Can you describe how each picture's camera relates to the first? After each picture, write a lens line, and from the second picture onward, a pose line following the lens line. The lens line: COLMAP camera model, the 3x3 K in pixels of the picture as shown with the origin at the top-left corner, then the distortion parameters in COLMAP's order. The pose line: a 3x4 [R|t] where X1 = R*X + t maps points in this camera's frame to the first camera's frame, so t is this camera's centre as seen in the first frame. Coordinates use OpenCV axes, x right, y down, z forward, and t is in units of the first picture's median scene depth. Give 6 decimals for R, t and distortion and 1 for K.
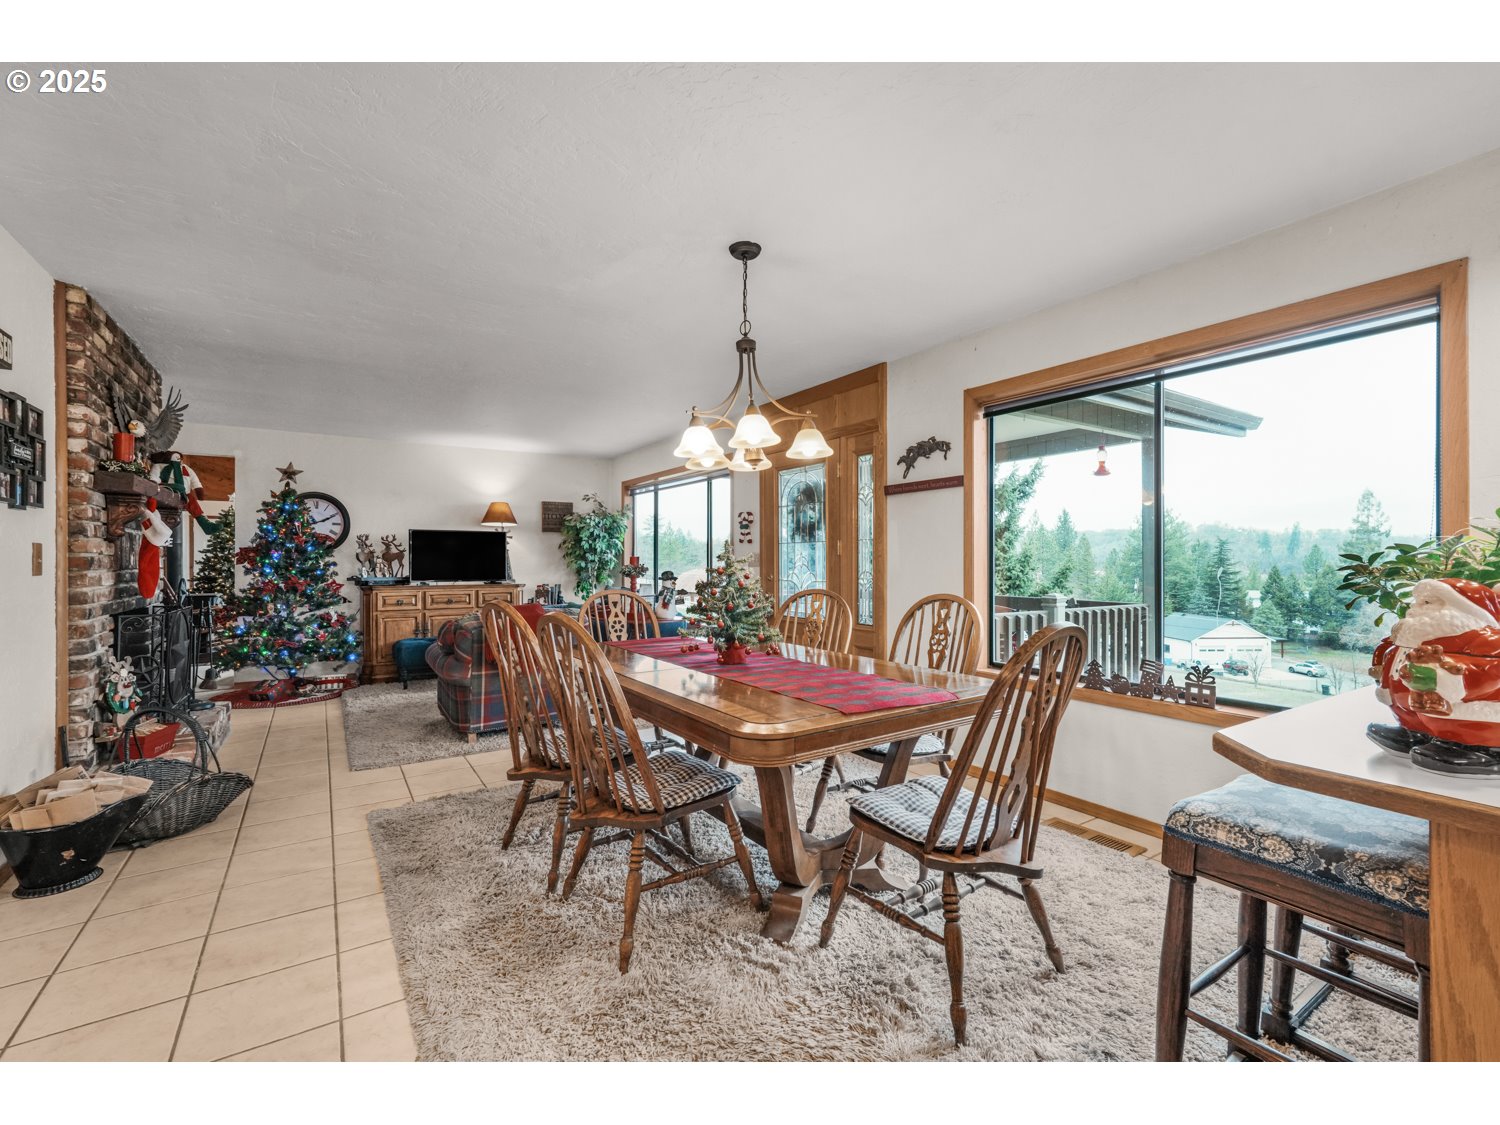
lens RADIAL K [[666.6, 0, 745.6], [0, 666.6, 562.2], [0, 0, 1]] dist [0.003964, 0.000303]
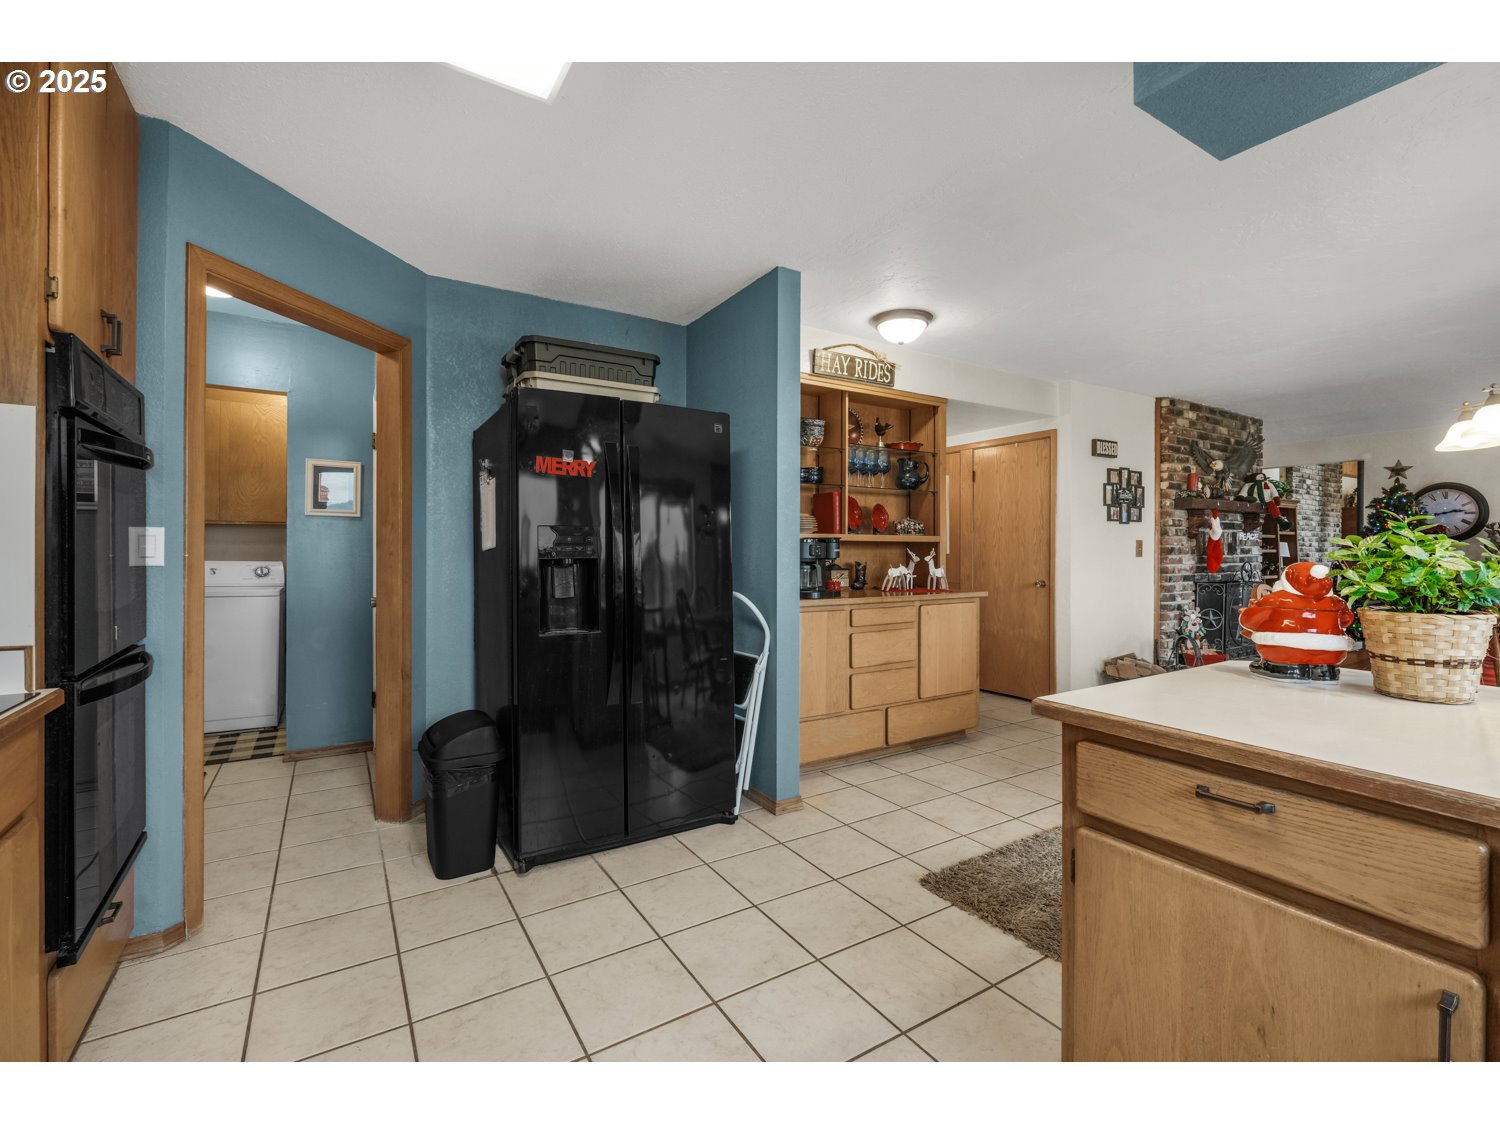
lens RADIAL K [[666.6, 0, 749.7], [0, 666.6, 553.7], [0, 0, 1]] dist [0.003964, 0.000303]
pose [[-0.017380, 0.008184, -0.999815, 0.892243], [-0.004674, 0.999955, 0.008267, -0.000051], [0.999838, 0.004817, -0.017341, -0.093113]]
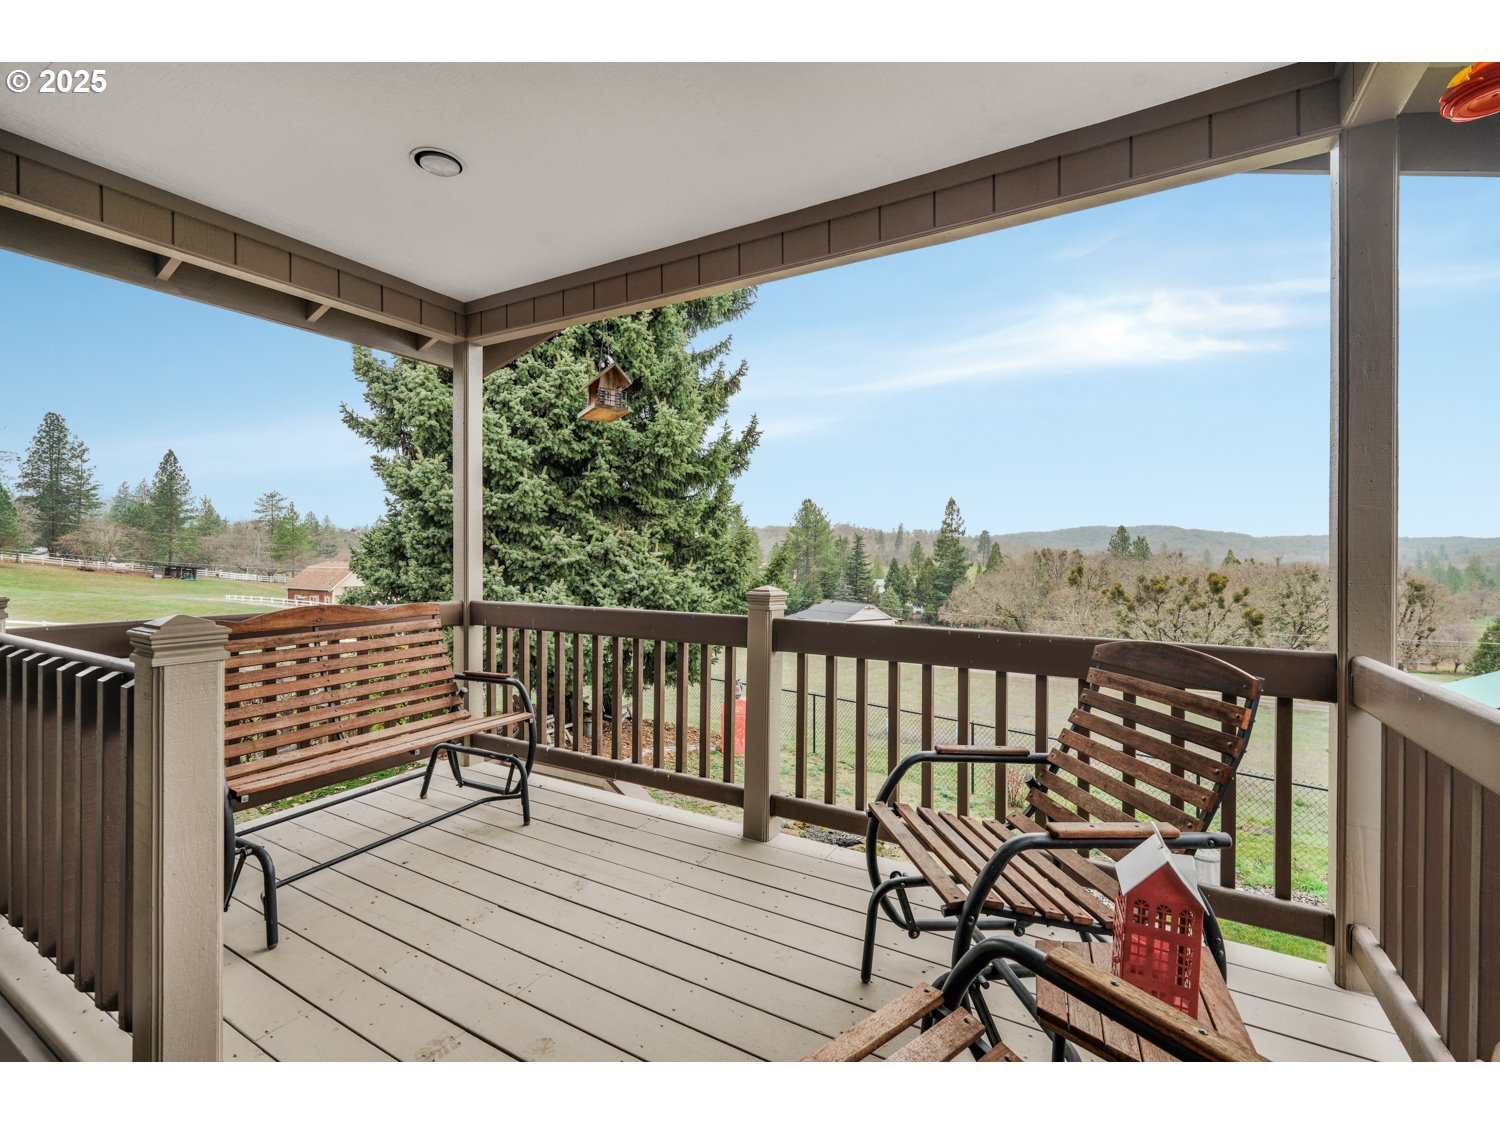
lens RADIAL K [[666.6, 0, 746.9], [0, 666.6, 556.7], [0, 0, 1]] dist [0.003964, 0.000303]
pose [[0.891089, 0.001768, 0.453825, 0.004275], [-0.003021, 0.999993, 0.002035, 0.000337], [-0.453819, -0.003185, 0.891088, 0.017931]]
